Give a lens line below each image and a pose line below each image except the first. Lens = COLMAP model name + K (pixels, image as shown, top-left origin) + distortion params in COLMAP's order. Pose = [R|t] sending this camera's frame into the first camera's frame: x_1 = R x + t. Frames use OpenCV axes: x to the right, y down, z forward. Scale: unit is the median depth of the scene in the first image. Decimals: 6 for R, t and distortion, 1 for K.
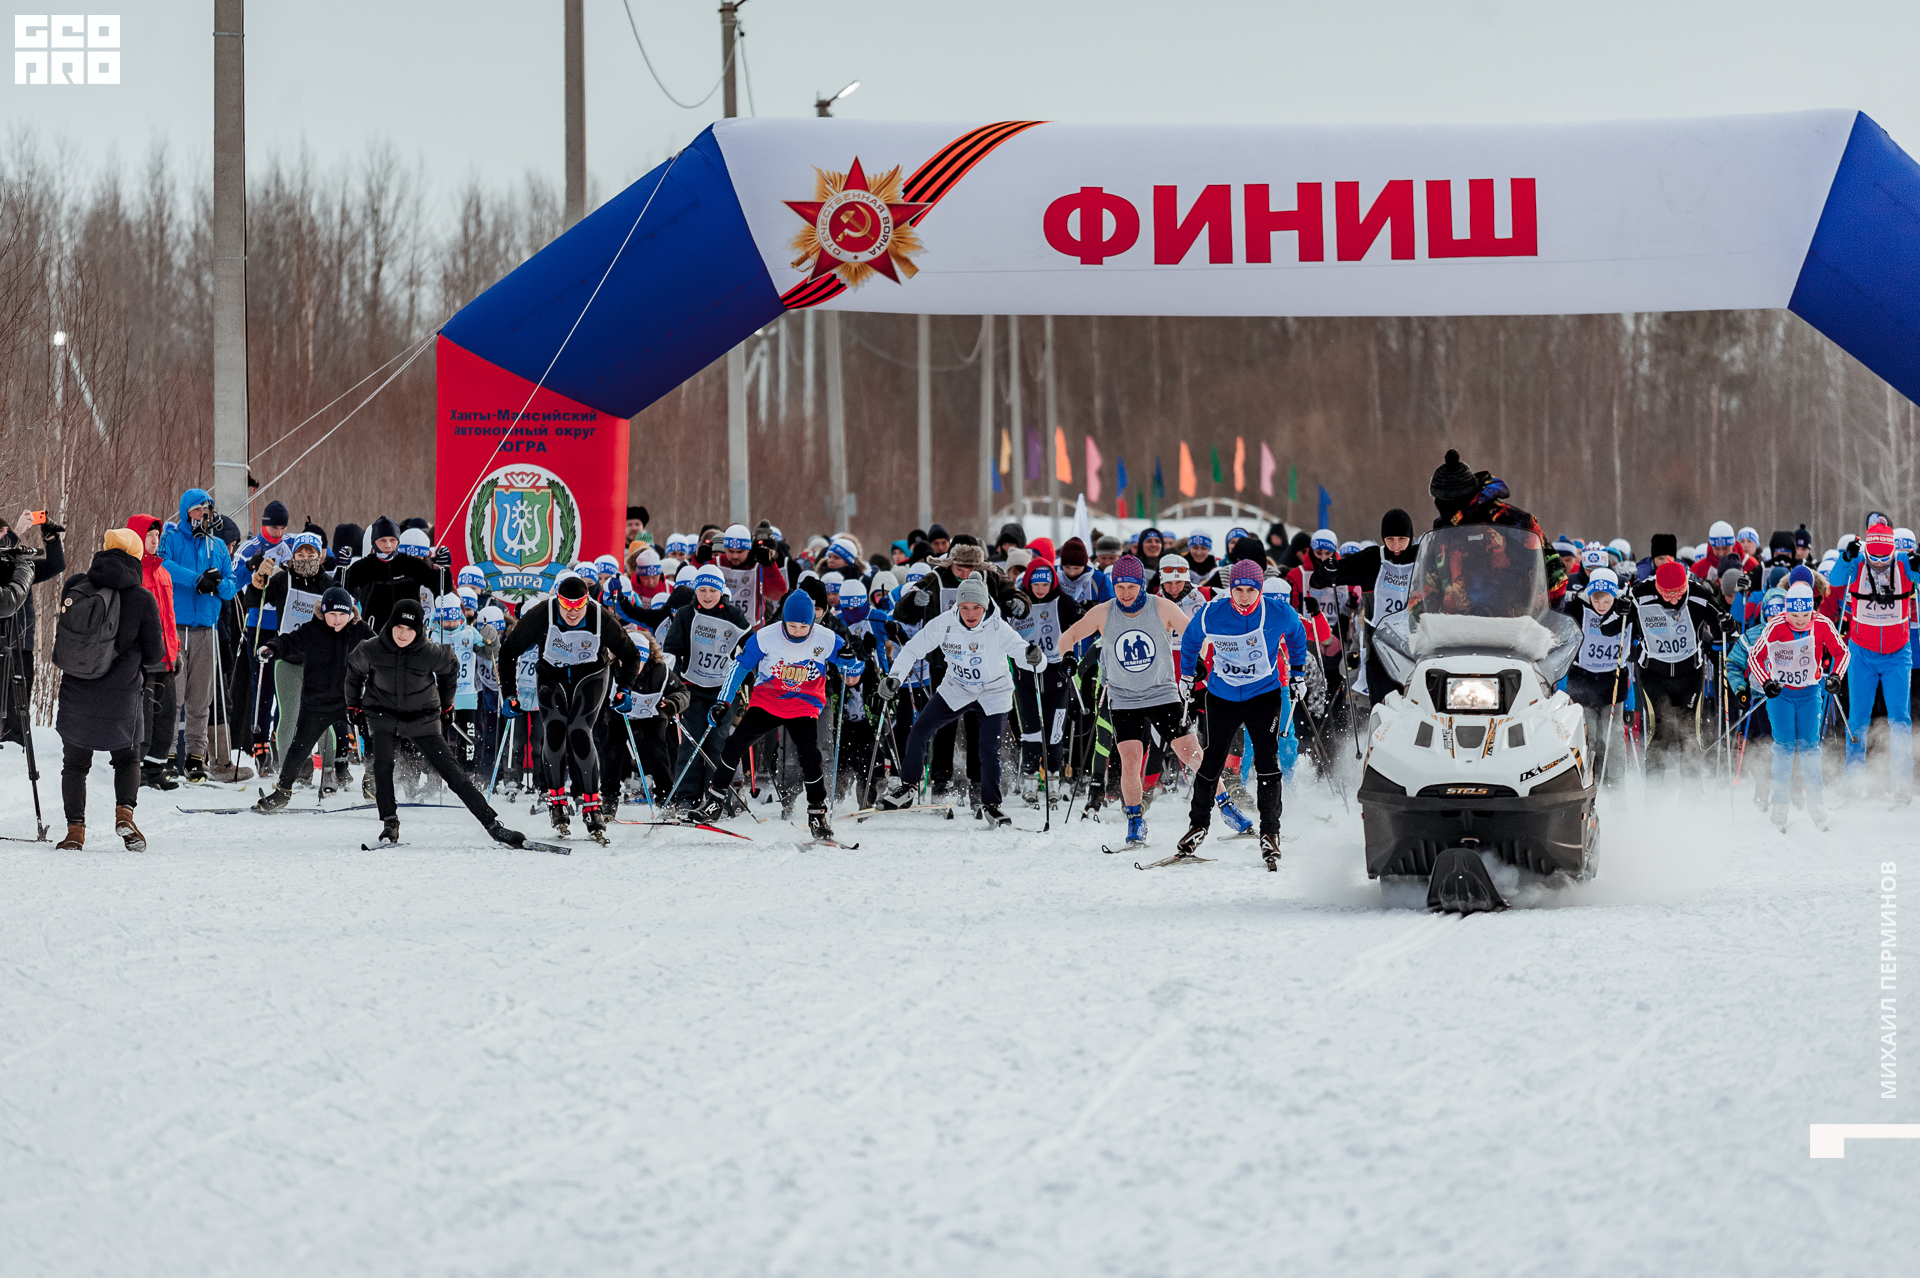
lens RADIAL K [[11452.6, 0, 960.0], [0, 11452.6, 639.0], [0, 0, 1]] dist [-1.246506, -35.192521]
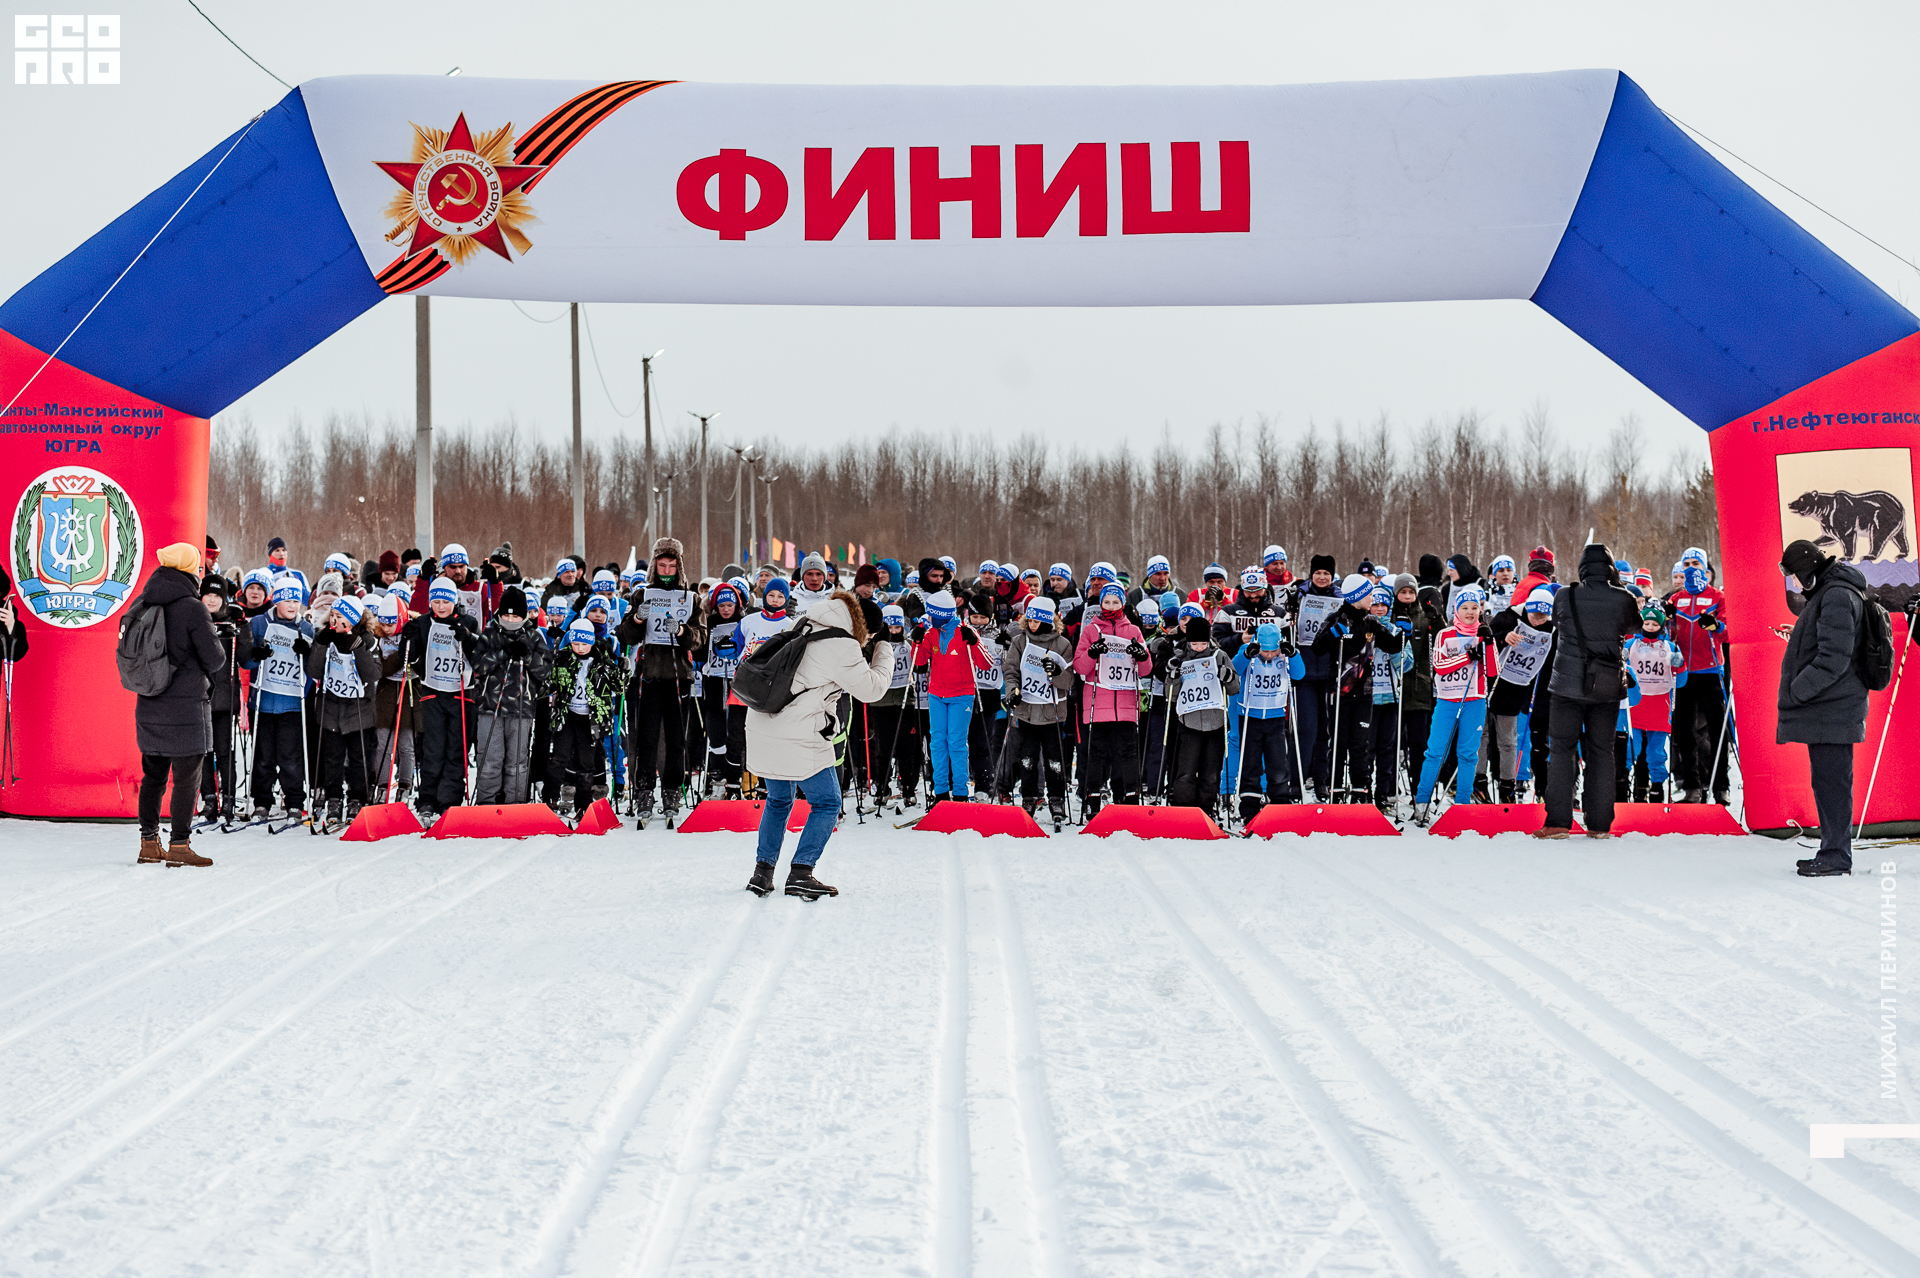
lens RADIAL K [[3922.6, 0, 960.0], [0, 3922.6, 639.0], [0, 0, 1]] dist [-0.015712, -0.562040]
pose [[0.998524, 0.005655, 0.054009, 0.012858], [-0.005880, 0.999975, 0.003996, -0.003822], [-0.053985, -0.004308, 0.998532, 0.702793]]
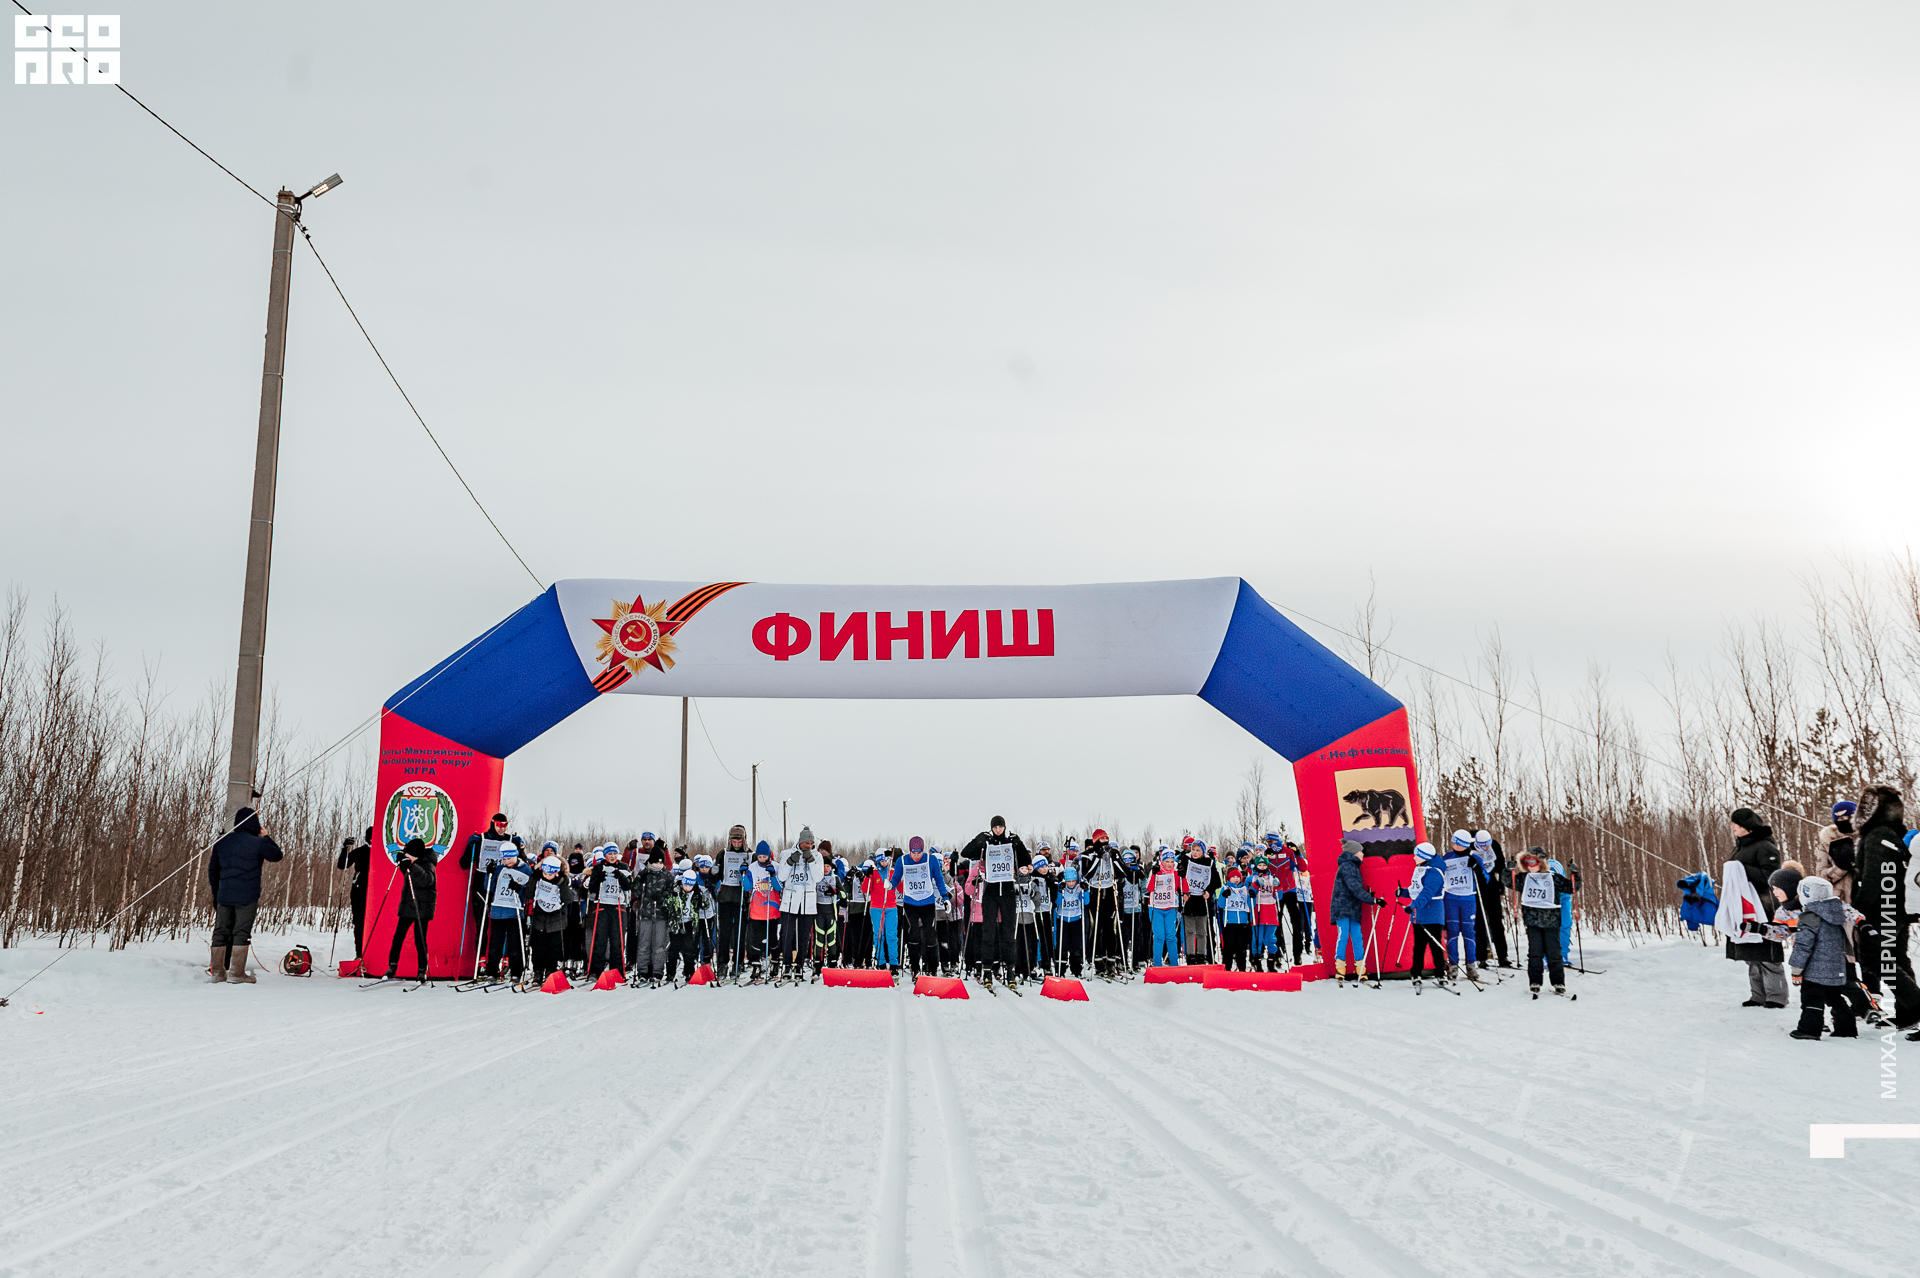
lens RADIAL K [[1367.1, 0, 954.7], [0, 1367.1, 645.4], [0, 0, 1]] dist [0.001481, -0.005040]
pose [[0.995851, 0.015205, 0.089719, 0.018609], [0.002012, 0.982021, -0.188759, 0.002159], [-0.090976, 0.188156, 0.977916, 0.805984]]
